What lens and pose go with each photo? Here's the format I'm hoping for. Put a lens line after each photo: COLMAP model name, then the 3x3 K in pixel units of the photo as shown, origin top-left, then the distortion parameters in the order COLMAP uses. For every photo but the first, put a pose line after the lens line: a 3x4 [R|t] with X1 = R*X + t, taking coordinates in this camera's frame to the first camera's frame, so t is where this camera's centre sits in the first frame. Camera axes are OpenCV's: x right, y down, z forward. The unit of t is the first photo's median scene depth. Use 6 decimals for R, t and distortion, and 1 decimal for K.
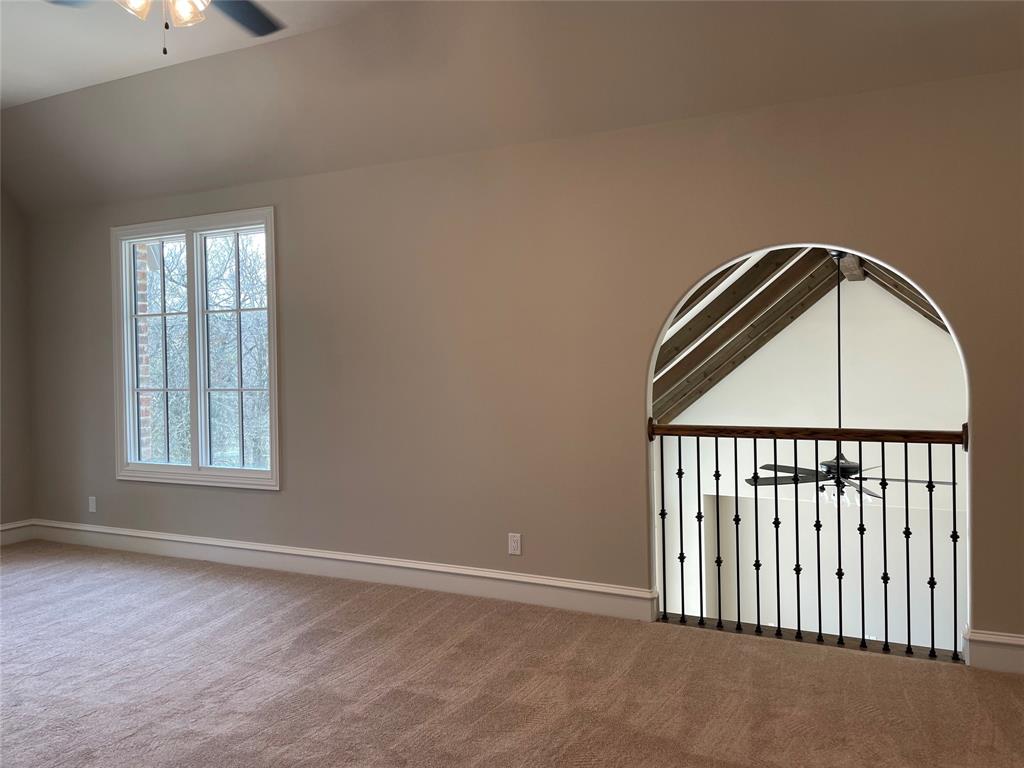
lens RADIAL K [[781.1, 0, 516.8], [0, 781.1, 384.8], [0, 0, 1]] dist [-0.009075, -0.015629]
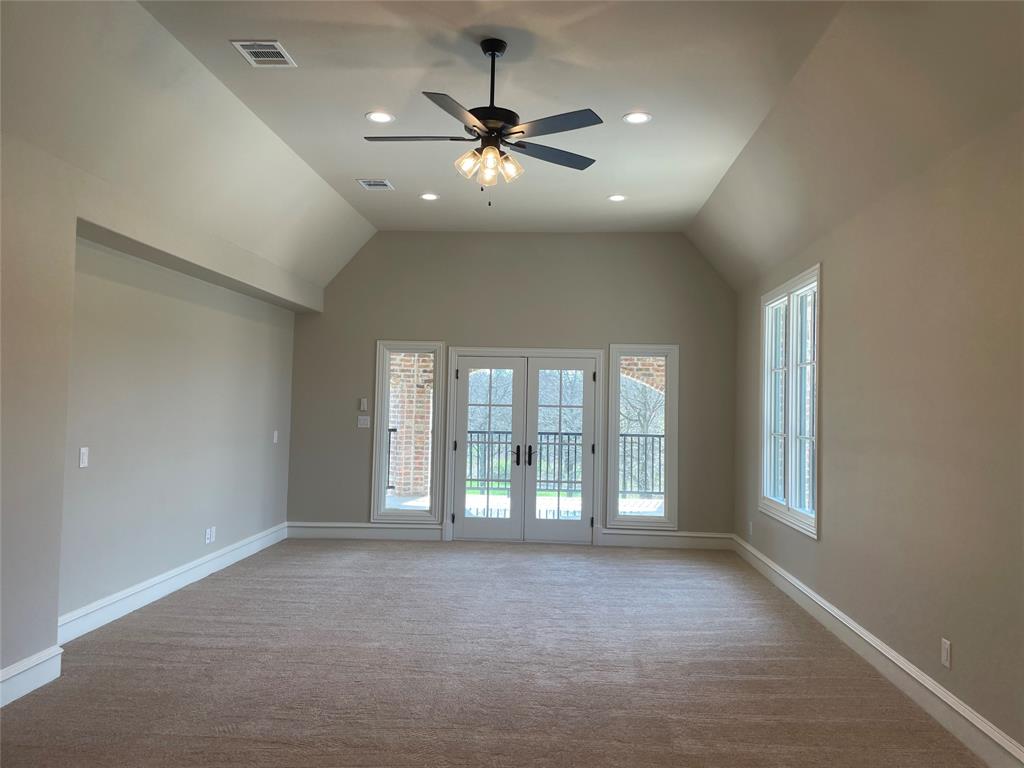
lens RADIAL K [[781.1, 0, 518.3], [0, 781.1, 380.5], [0, 0, 1]] dist [-0.009075, -0.015629]
pose [[0.371195, 0.002510, -0.928552, 0.722902], [-0.063027, 0.997758, -0.022498, -0.035872], [0.926414, 0.066875, 0.370521, 0.362782]]
